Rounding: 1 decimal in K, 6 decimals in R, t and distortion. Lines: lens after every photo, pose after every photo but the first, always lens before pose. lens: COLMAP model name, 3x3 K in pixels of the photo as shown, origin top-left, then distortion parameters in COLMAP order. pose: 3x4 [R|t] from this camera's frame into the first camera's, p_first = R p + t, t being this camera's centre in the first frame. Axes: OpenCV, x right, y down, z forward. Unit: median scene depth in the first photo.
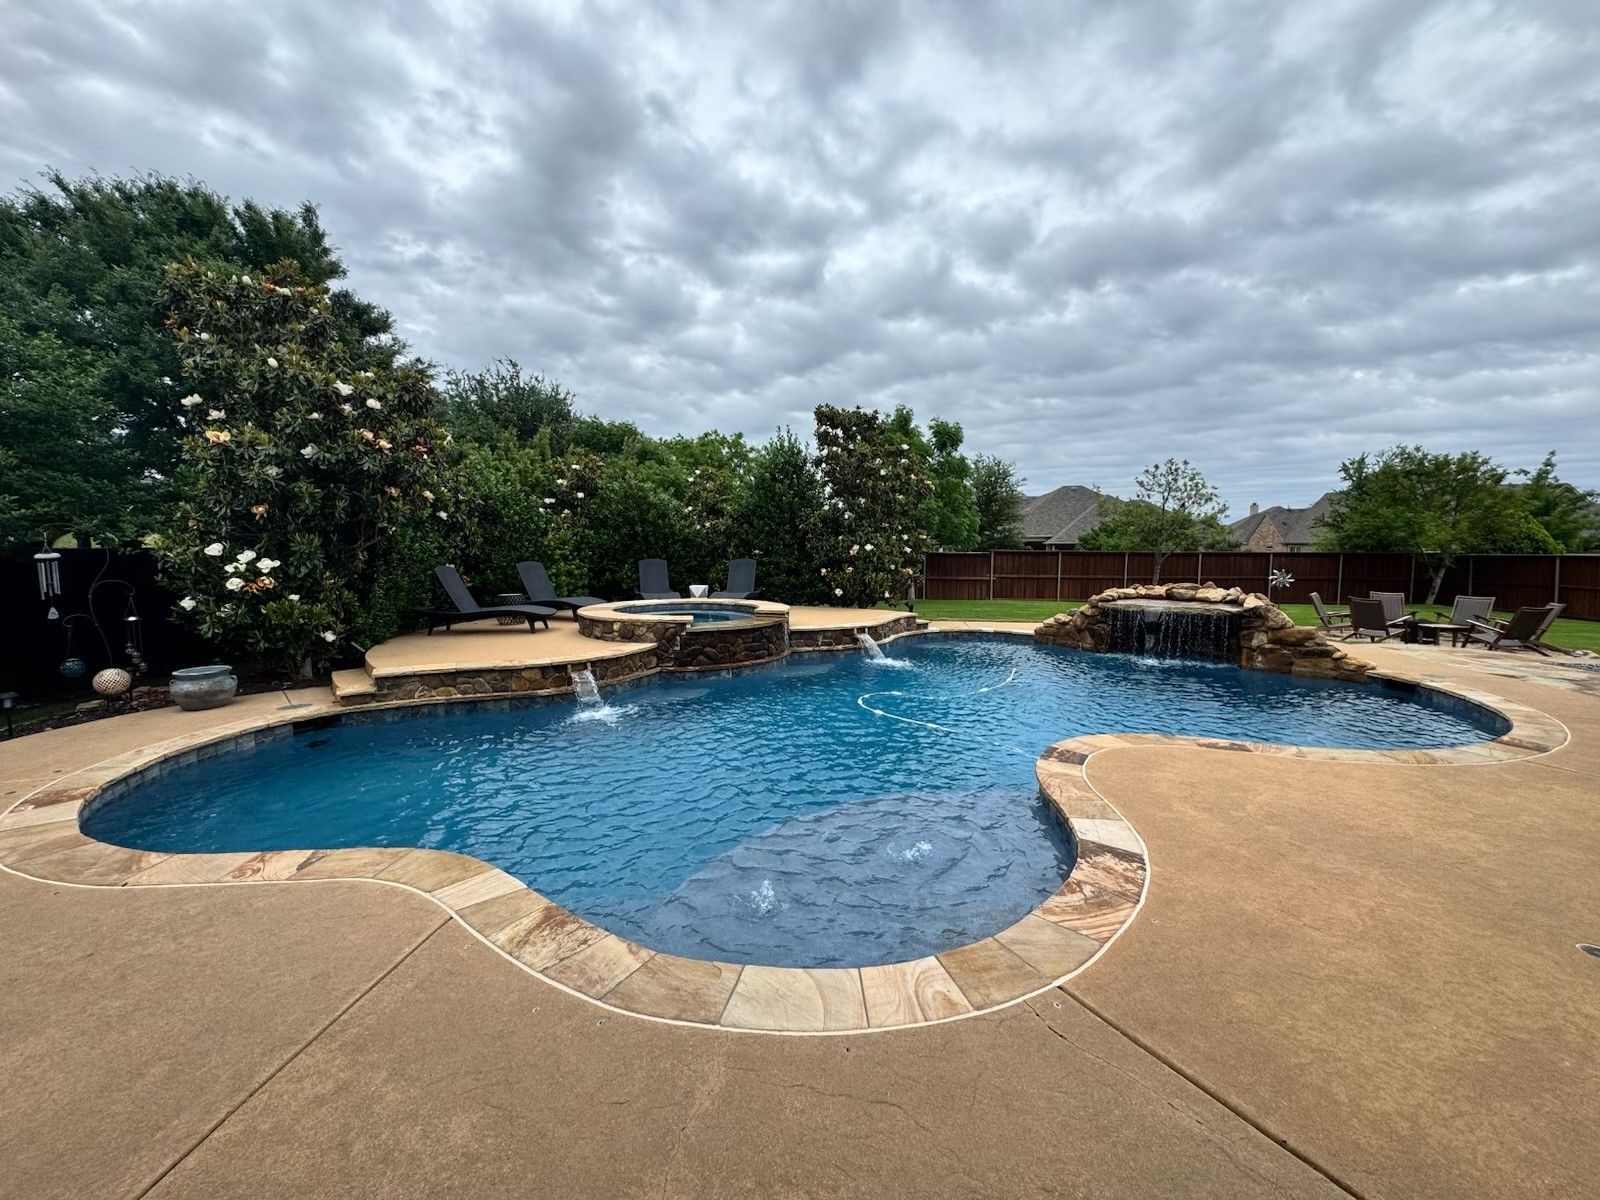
lens RADIAL K [[637.1, 0, 800.0], [0, 637.1, 600.0], [0, 0, 1]] dist [-0.002092, -0.000204]
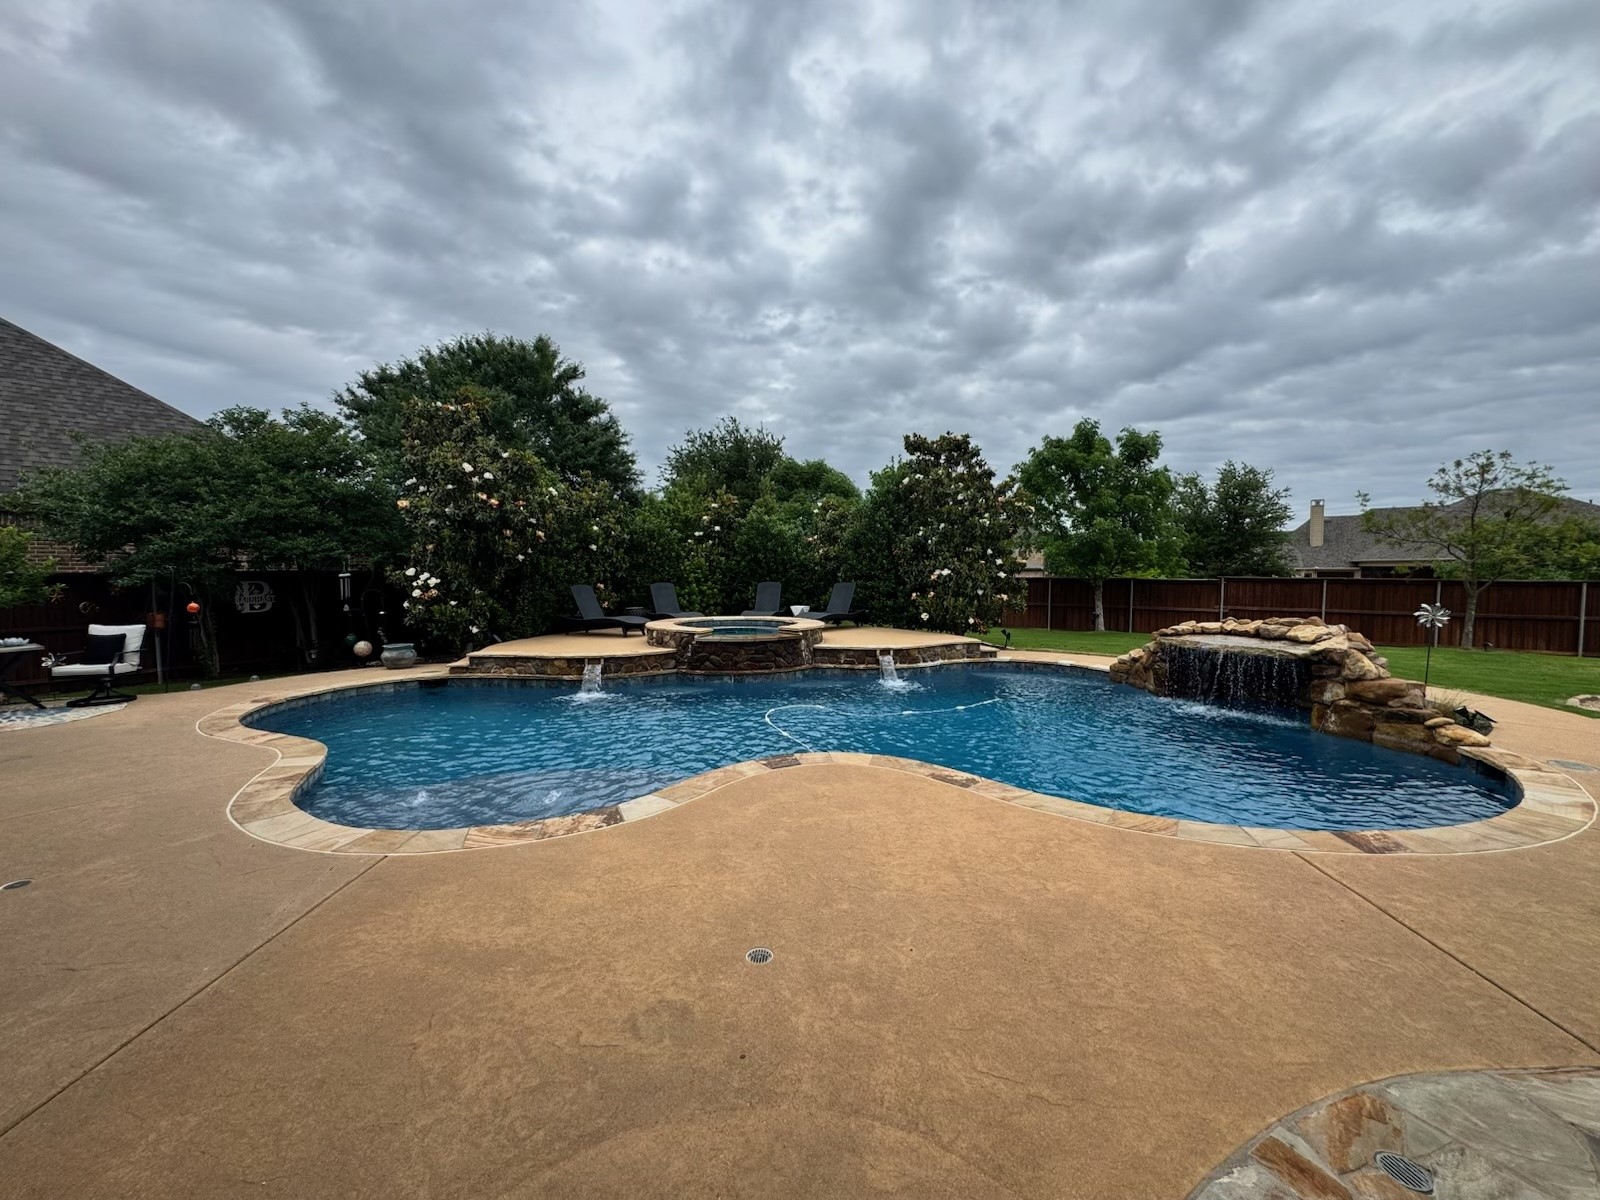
lens RADIAL K [[636.2, 0, 804.6], [0, 636.2, 610.0], [0, 0, 1]] dist [-0.002317, -0.000348]
pose [[0.882153, 0.029634, -0.470029, 0.517675], [-0.041381, 0.999036, -0.014677, 0.000150], [0.469141, 0.032398, 0.882529, 0.027924]]
